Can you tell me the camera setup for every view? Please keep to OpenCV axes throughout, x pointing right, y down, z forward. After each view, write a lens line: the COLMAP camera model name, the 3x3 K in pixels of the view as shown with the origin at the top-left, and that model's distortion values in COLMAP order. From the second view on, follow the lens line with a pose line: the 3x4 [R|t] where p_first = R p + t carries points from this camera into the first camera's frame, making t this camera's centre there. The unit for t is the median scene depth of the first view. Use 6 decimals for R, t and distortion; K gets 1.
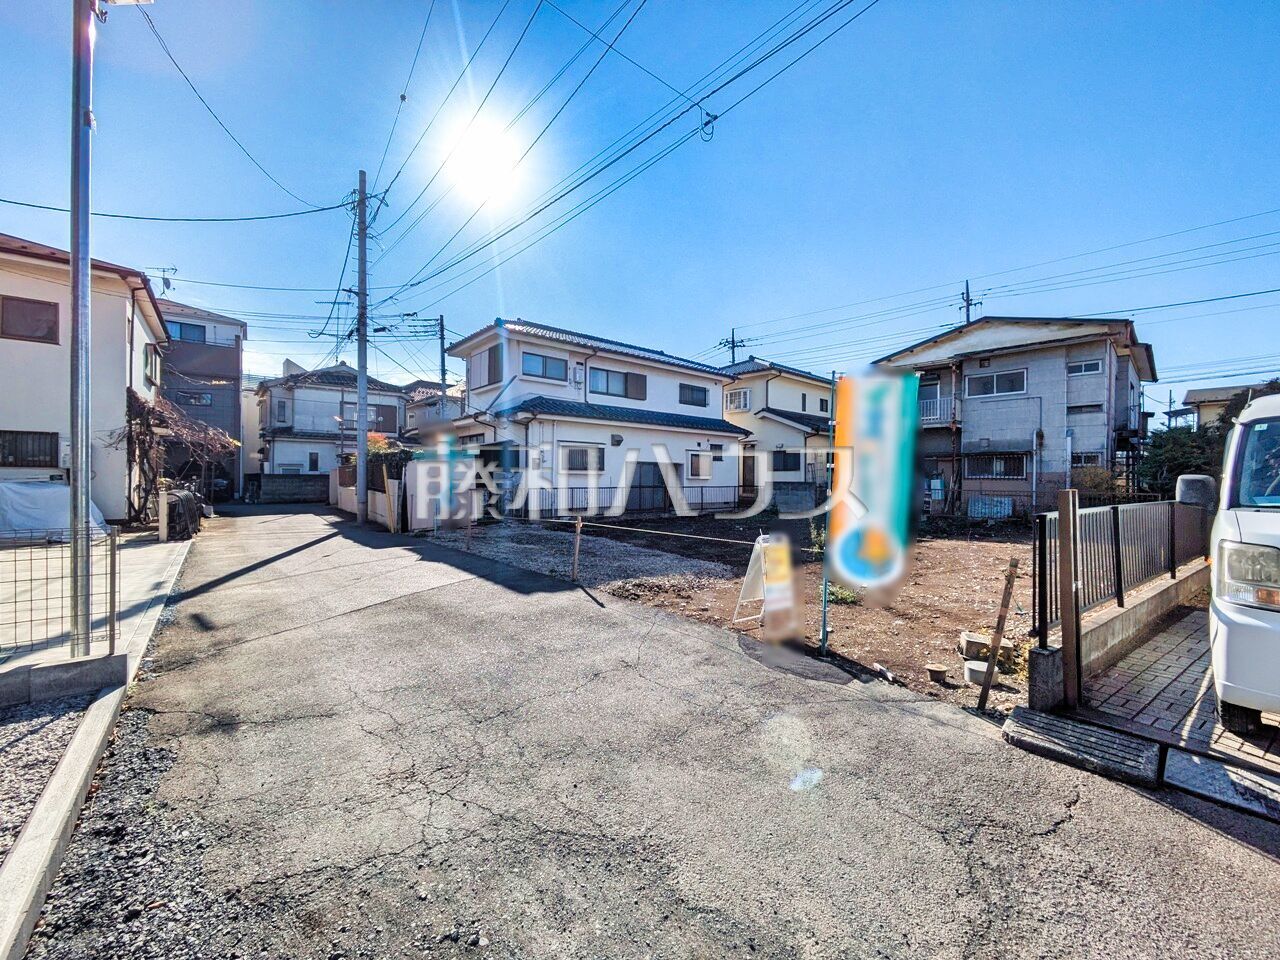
lens RADIAL K [[507.7, 0, 646.4], [0, 507.7, 479.7], [0, 0, 1]] dist [-0.000083, 0.001266]
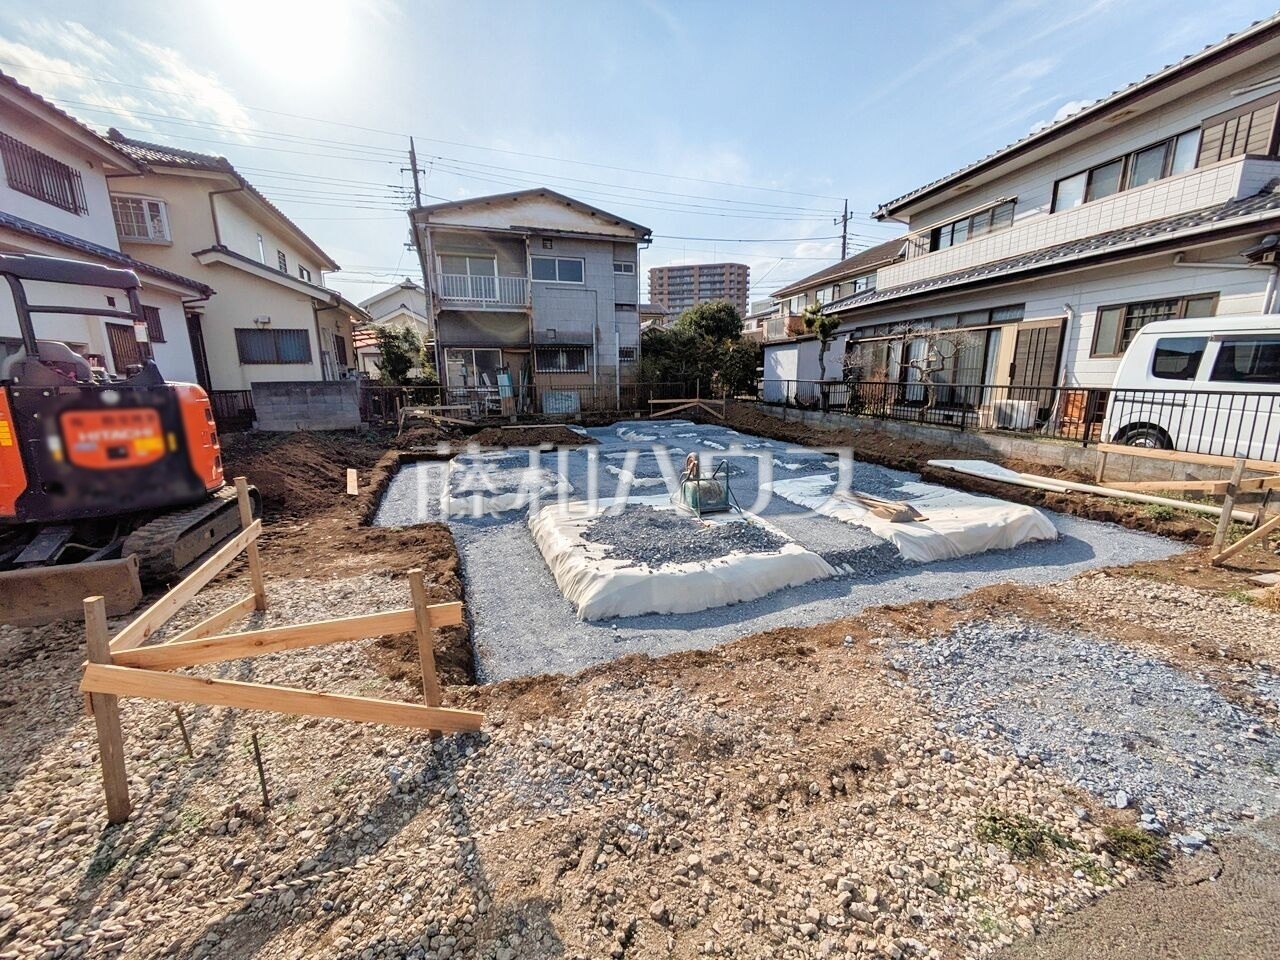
lens RADIAL K [[507.7, 0, 644.8], [0, 507.7, 478.7], [0, 0, 1]] dist [-0.000083, 0.001266]
pose [[0.385304, -0.200615, 0.900719, -0.187106], [0.014183, 0.977255, 0.211594, -0.006639], [-0.922681, -0.068753, 0.379385, 0.485784]]
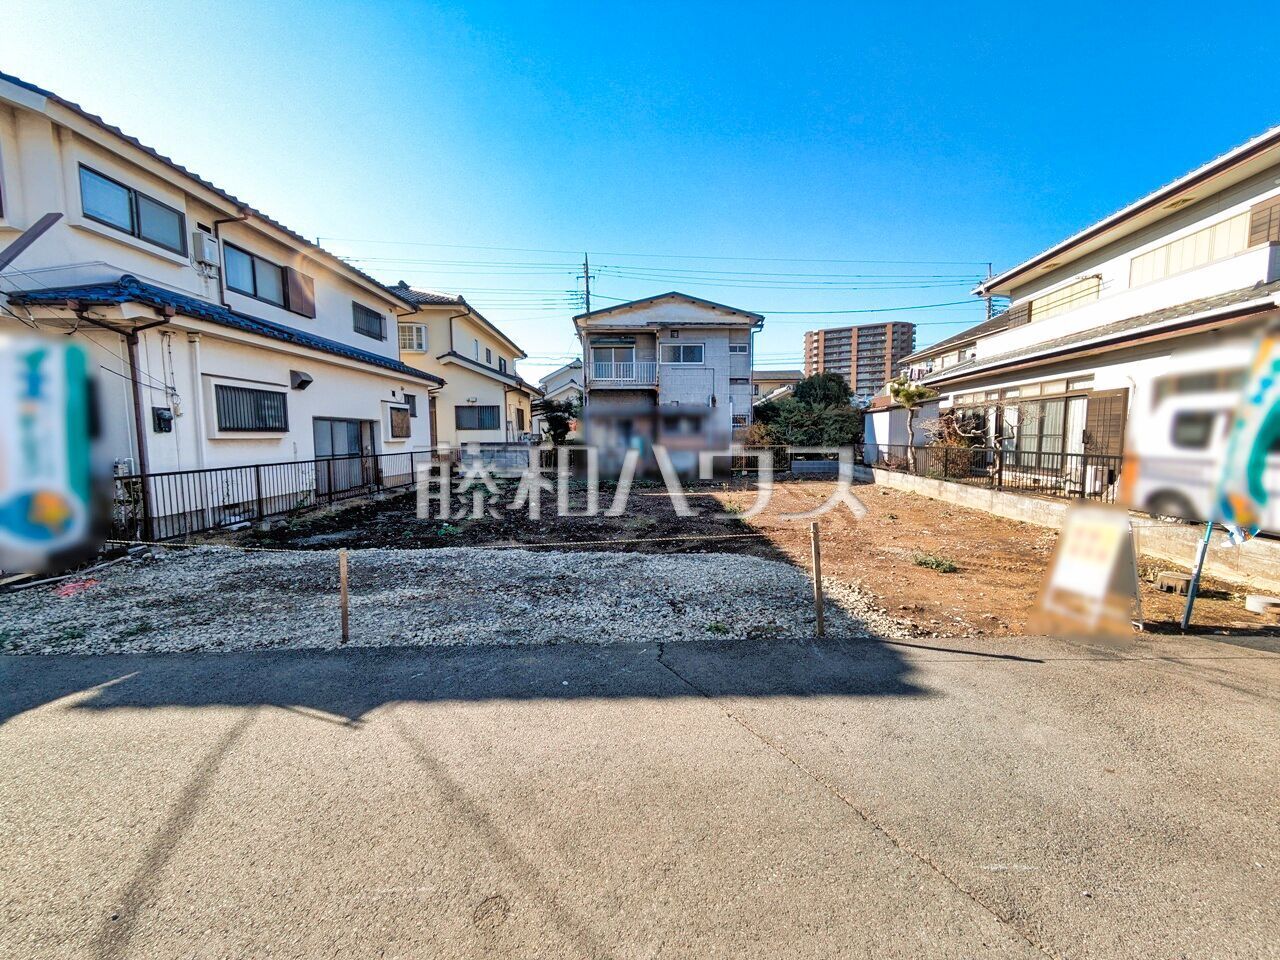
lens RADIAL K [[507.7, 0, 645.0], [0, 507.7, 478.9], [0, 0, 1]] dist [-0.000083, 0.001266]
pose [[0.640327, -0.079808, 0.763945, -0.285094], [0.014520, 0.995667, 0.091845, -0.012579], [-0.767965, -0.047718, 0.638712, 0.326998]]
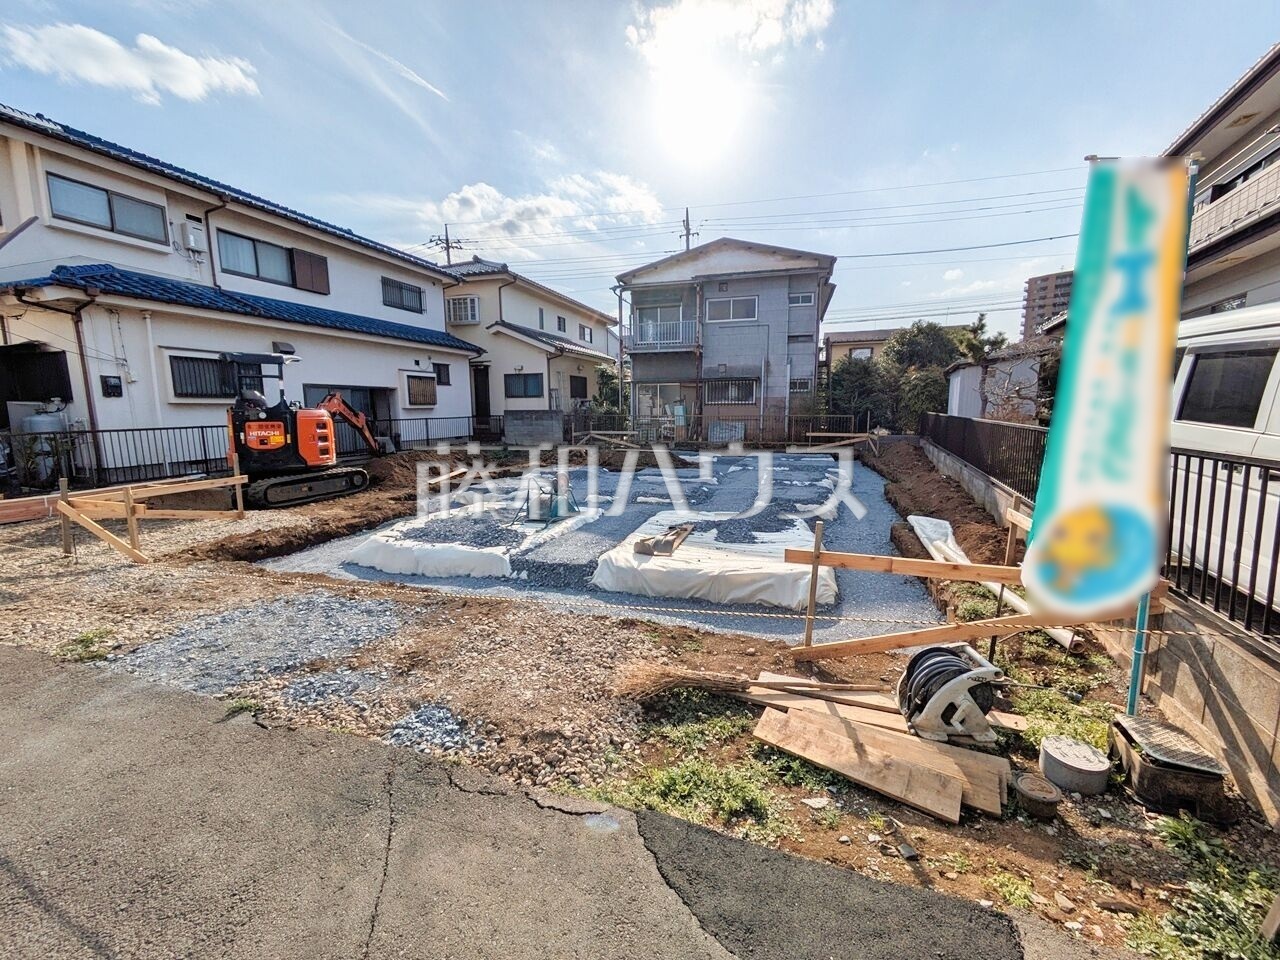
lens RADIAL K [[507.7, 0, 645.0], [0, 507.7, 478.5], [0, 0, 1]] dist [-0.000083, 0.001266]
pose [[0.861932, -0.084289, 0.499968, 0.003525], [0.014017, 0.989669, 0.142681, -0.001698], [-0.506829, -0.115973, 0.854210, 0.191276]]
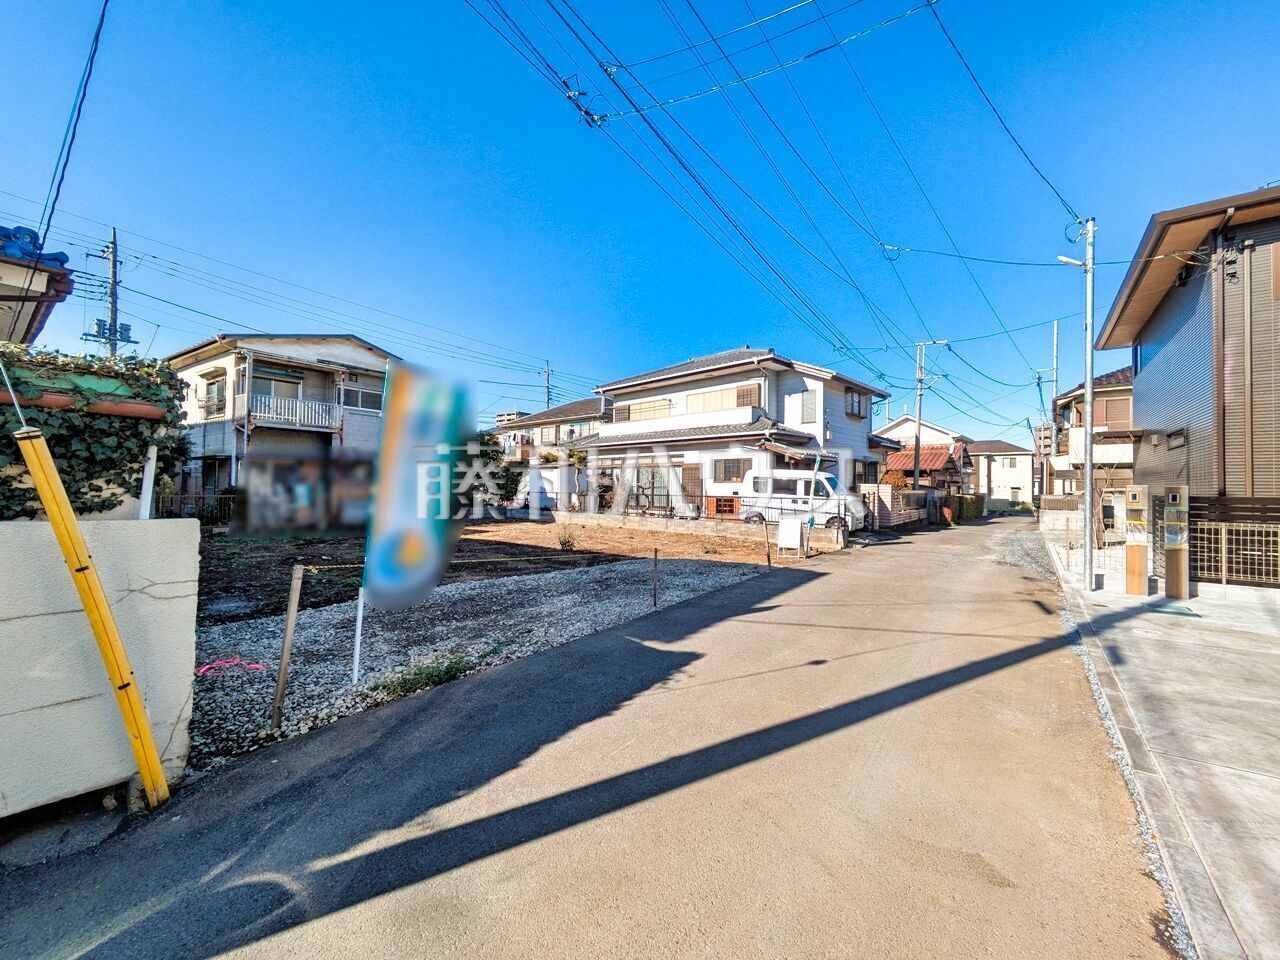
lens RADIAL K [[507.7, 0, 643.9], [0, 507.7, 478.6], [0, 0, 1]] dist [-0.000083, 0.001266]
pose [[-0.220772, 0.004673, 0.975314, -0.564107], [-0.008482, 0.999942, -0.006711, -0.011941], [-0.975289, -0.009755, -0.220719, 0.665899]]
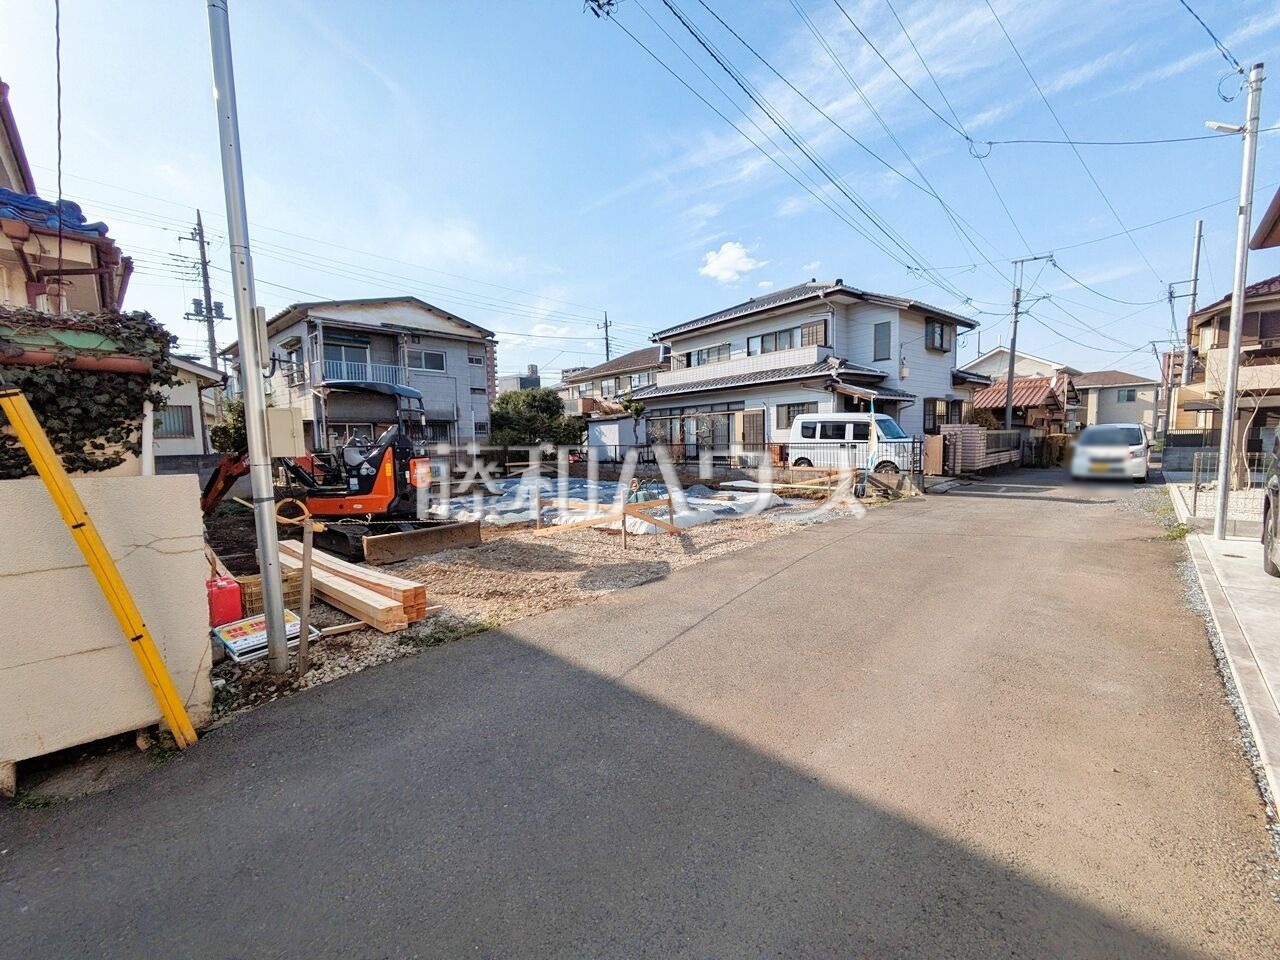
lens RADIAL K [[507.7, 0, 644.7], [0, 507.7, 481.0], [0, 0, 1]] dist [-0.000083, 0.001266]
pose [[-0.091064, -0.087741, 0.991972, -0.546728], [0.026360, 0.995550, 0.090478, -0.007612], [-0.995496, 0.034388, -0.088345, 0.640913]]
